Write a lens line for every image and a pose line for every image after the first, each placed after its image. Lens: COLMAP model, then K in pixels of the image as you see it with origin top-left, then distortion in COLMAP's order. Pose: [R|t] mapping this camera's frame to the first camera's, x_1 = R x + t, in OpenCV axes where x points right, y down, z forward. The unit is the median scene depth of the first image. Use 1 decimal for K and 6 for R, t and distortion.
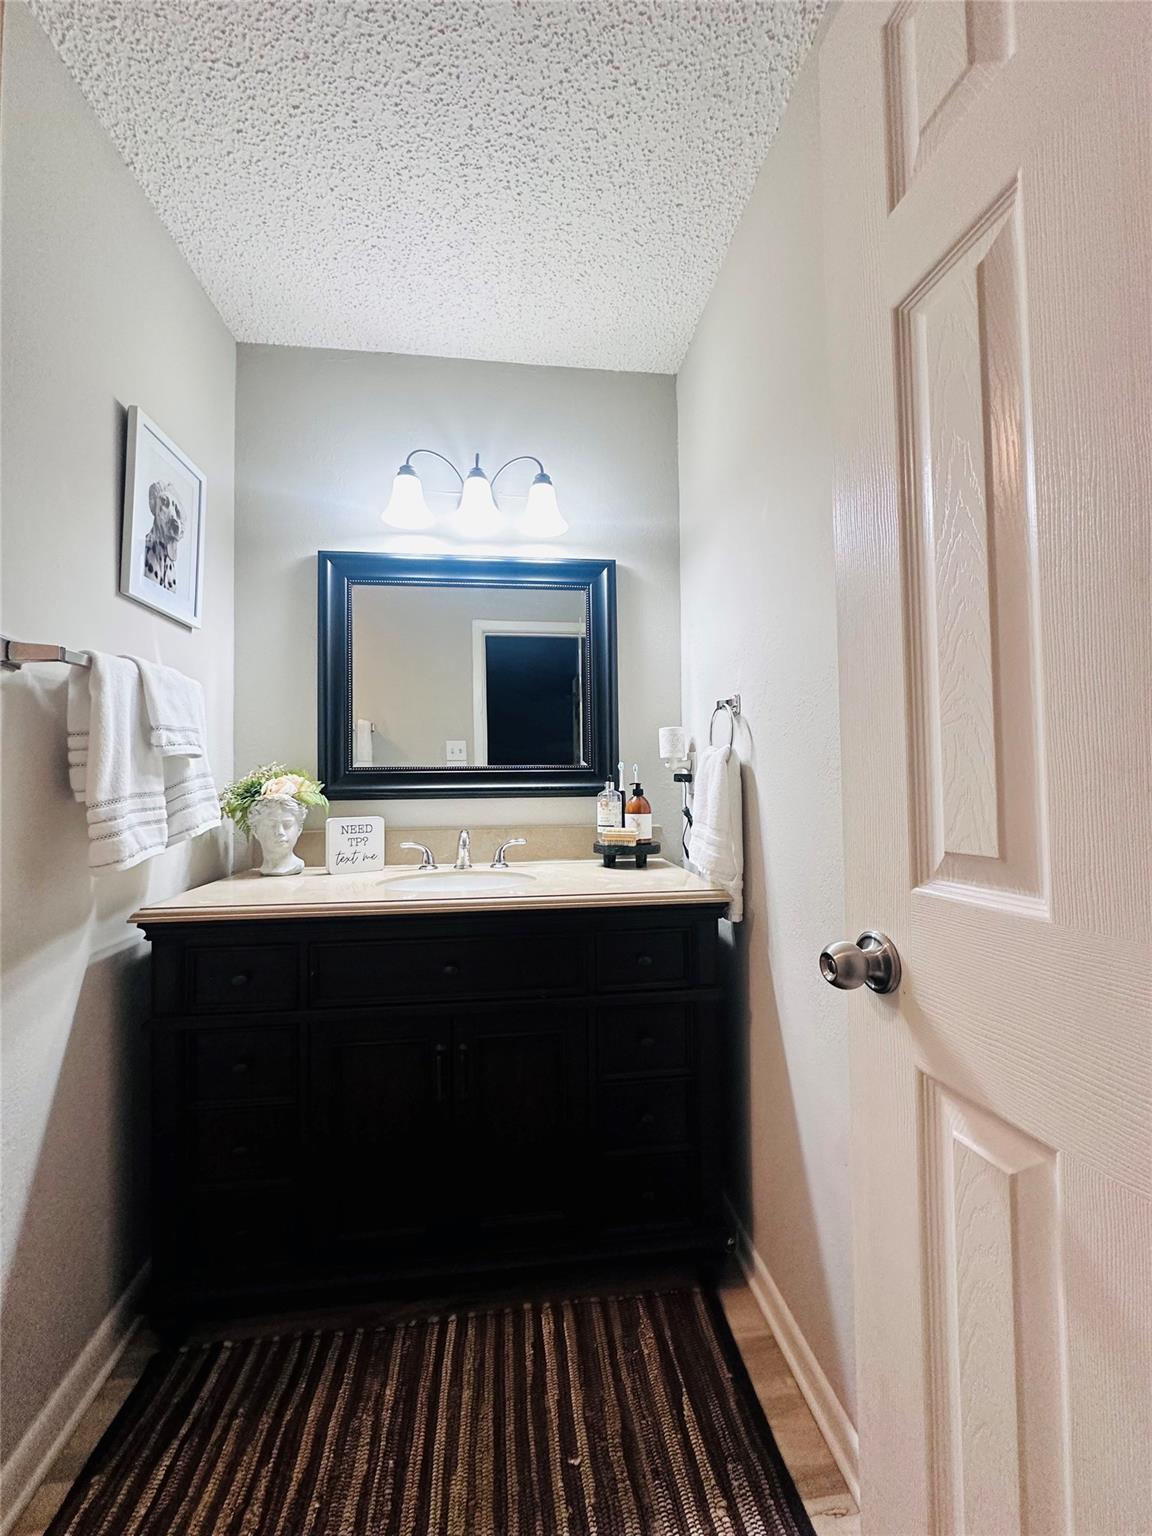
lens RADIAL K [[616.8, 0, 573.3], [0, 616.8, 768.4], [0, 0, 1]] dist [0.010928, 0.003554]
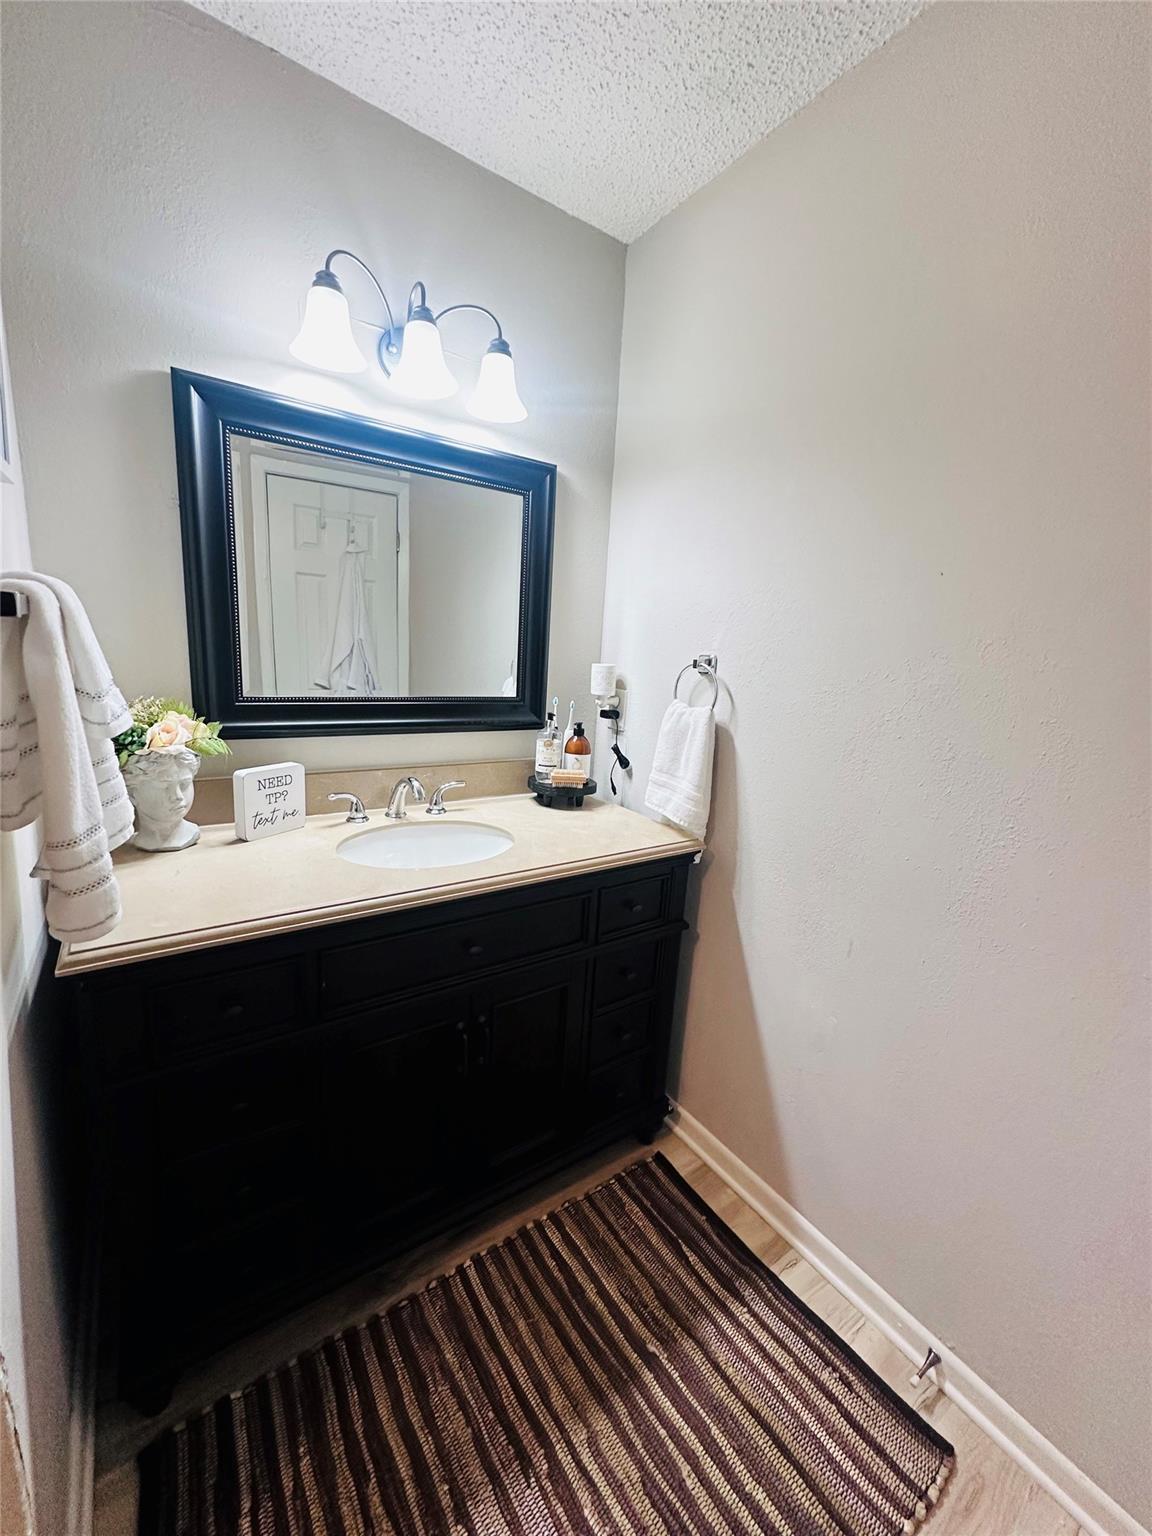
lens RADIAL K [[616.8, 0, 577.1], [0, 616.8, 761.1], [0, 0, 1]] dist [0.010928, 0.003554]
pose [[0.884959, -0.019045, 0.465280, -0.396702], [-0.081165, 0.977561, 0.194389, -0.118620], [-0.458541, -0.209791, 0.863555, 0.158759]]
